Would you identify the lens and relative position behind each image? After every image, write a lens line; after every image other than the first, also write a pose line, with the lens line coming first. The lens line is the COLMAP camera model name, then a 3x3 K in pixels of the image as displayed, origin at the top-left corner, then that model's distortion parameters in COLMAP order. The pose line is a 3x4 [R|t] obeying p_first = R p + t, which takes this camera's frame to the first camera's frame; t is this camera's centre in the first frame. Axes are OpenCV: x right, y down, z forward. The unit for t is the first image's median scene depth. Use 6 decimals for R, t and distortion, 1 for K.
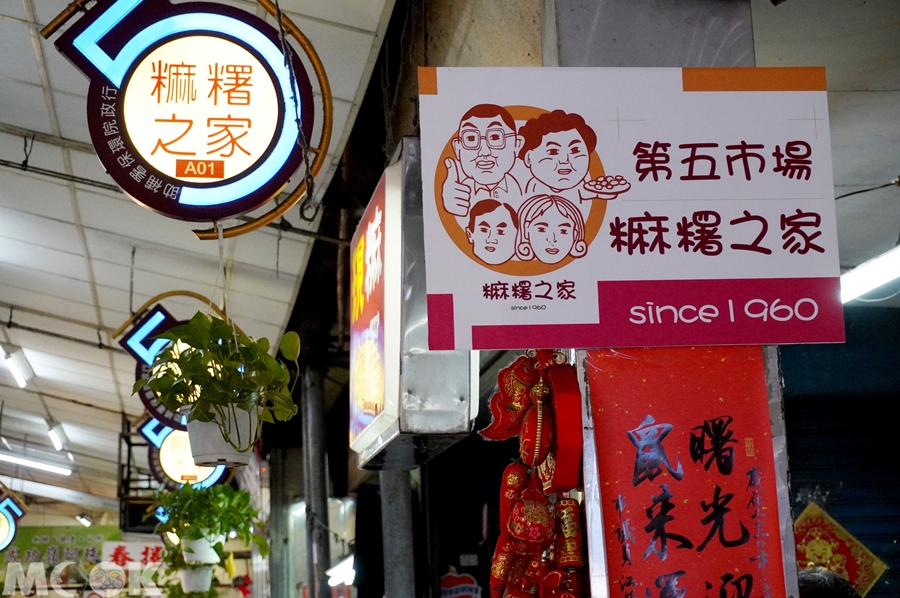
lens RADIAL K [[1945.4, 0, 450.2], [0, 1945.4, 298.8], [0, 0, 1]] dist [-0.008673, 0.000000]
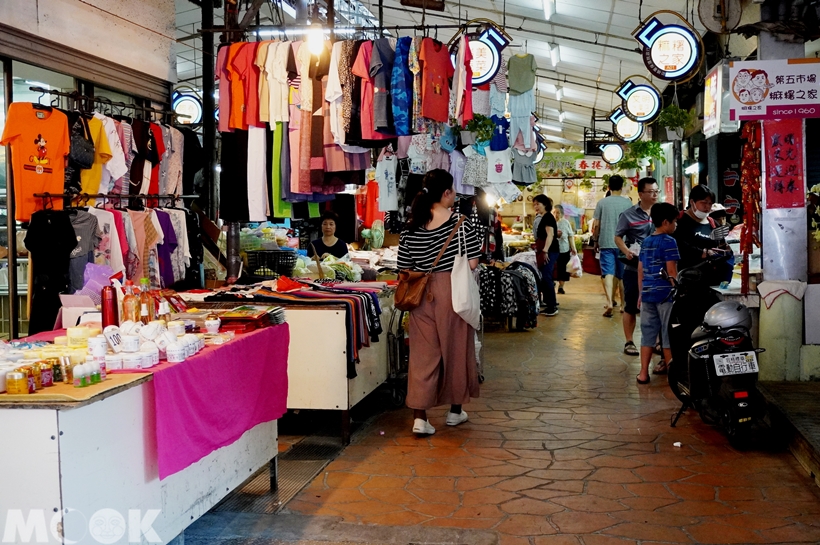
lens RADIAL K [[997.0, 0, 409.4], [0, 997.0, 270.2], [0, 0, 1]] dist [0.024385, 0.000000]
pose [[0.954582, 0.033448, -0.296063, -0.016335], [0.036473, 0.973087, 0.227535, -0.152957], [0.295706, -0.227999, 0.927672, -1.229859]]
